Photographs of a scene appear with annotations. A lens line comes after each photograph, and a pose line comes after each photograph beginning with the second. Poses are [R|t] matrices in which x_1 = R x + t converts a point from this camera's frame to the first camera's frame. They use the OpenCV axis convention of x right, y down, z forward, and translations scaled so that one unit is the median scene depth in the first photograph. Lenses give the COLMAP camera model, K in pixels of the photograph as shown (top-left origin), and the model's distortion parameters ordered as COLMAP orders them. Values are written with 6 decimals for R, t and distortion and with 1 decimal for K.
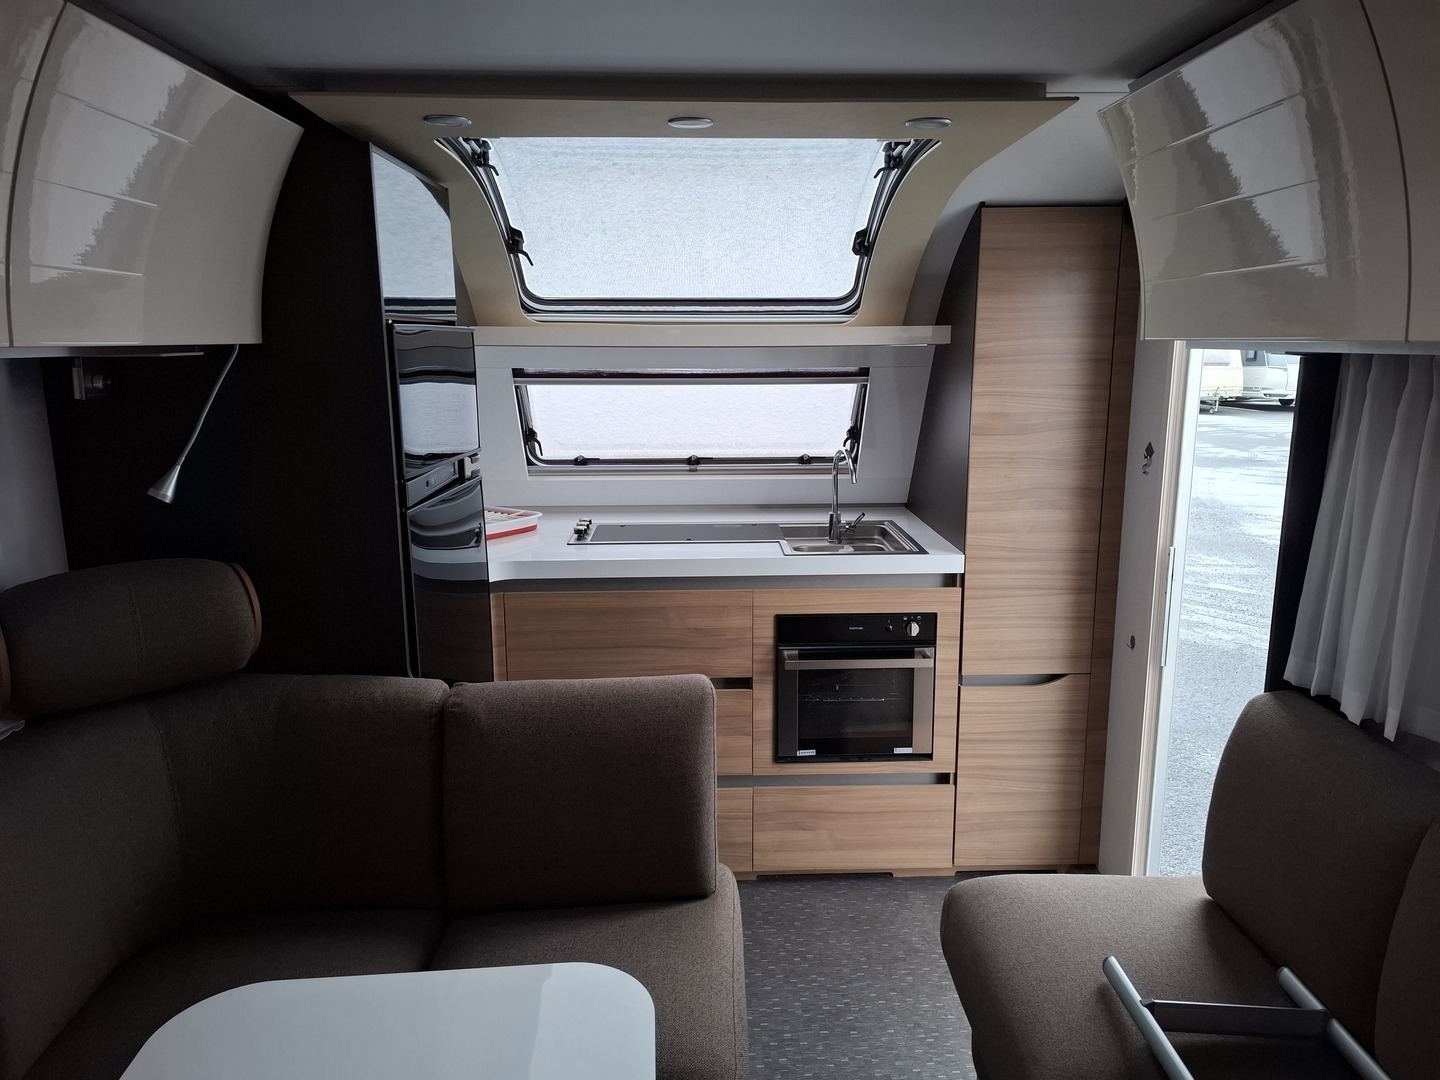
lens RADIAL K [[1002.9, 0, 710.5], [0, 1002.9, 542.4], [0, 0, 1]] dist [0.095987, -0.000596]
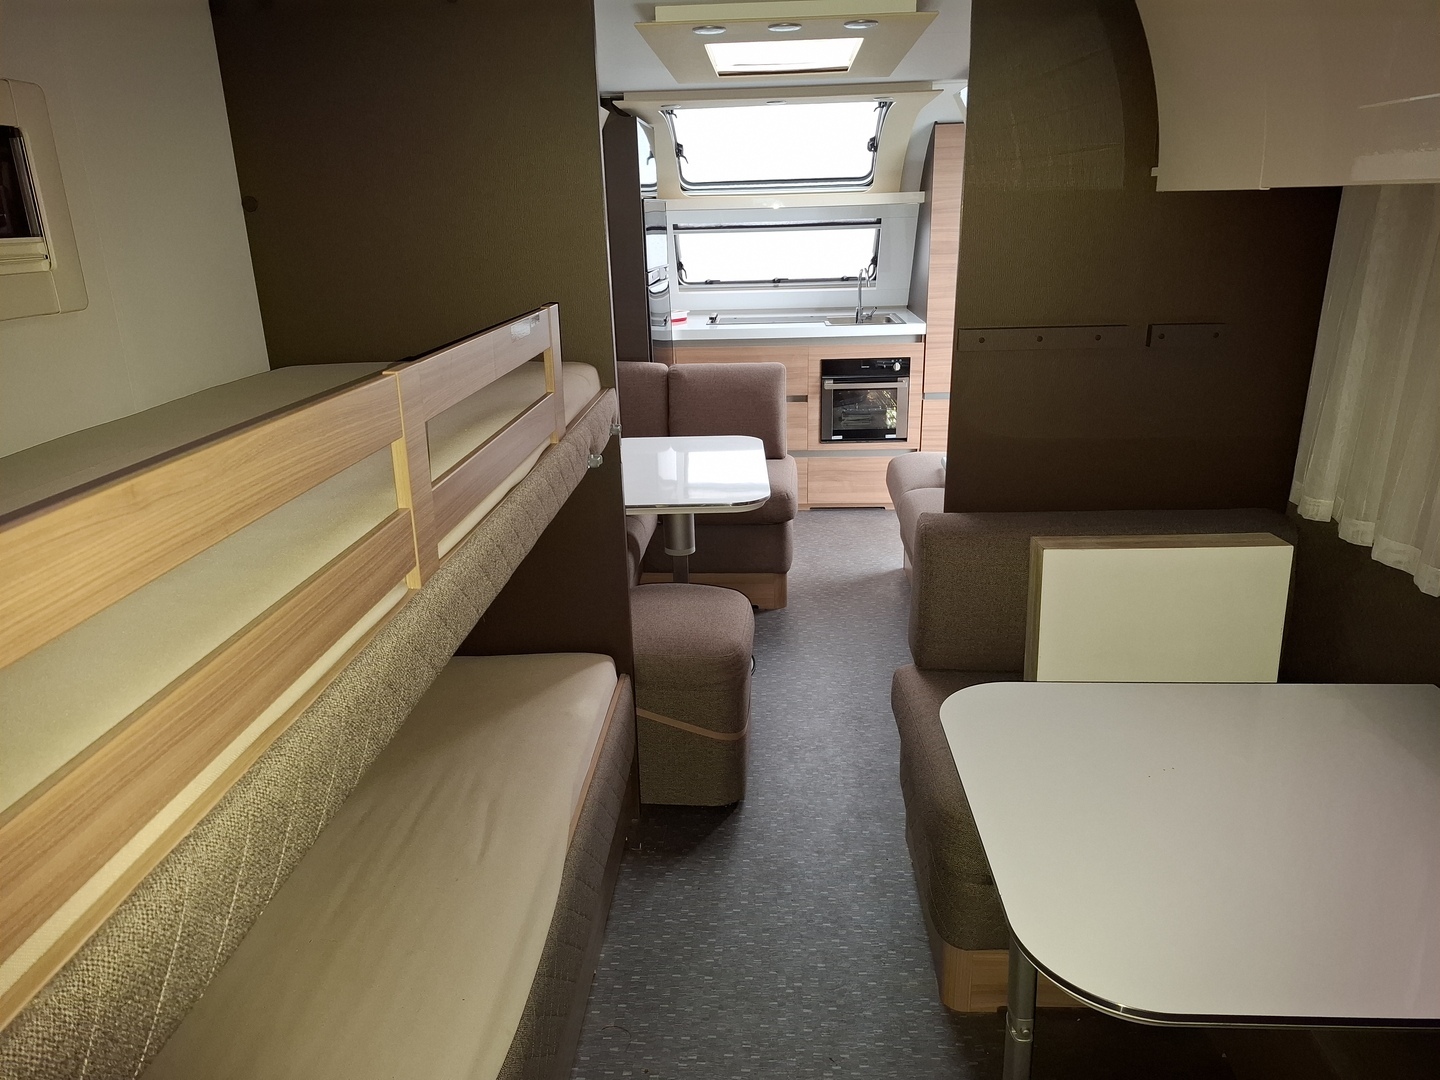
lens RADIAL K [[1002.9, 0, 710.5], [0, 1002.9, 542.4], [0, 0, 1]] dist [0.095987, -0.000596]
pose [[0.996566, 0.004818, -0.082668, 0.016957], [0.005056, 0.992904, 0.118809, 0.179520], [0.082654, -0.118819, 0.989470, -0.856354]]
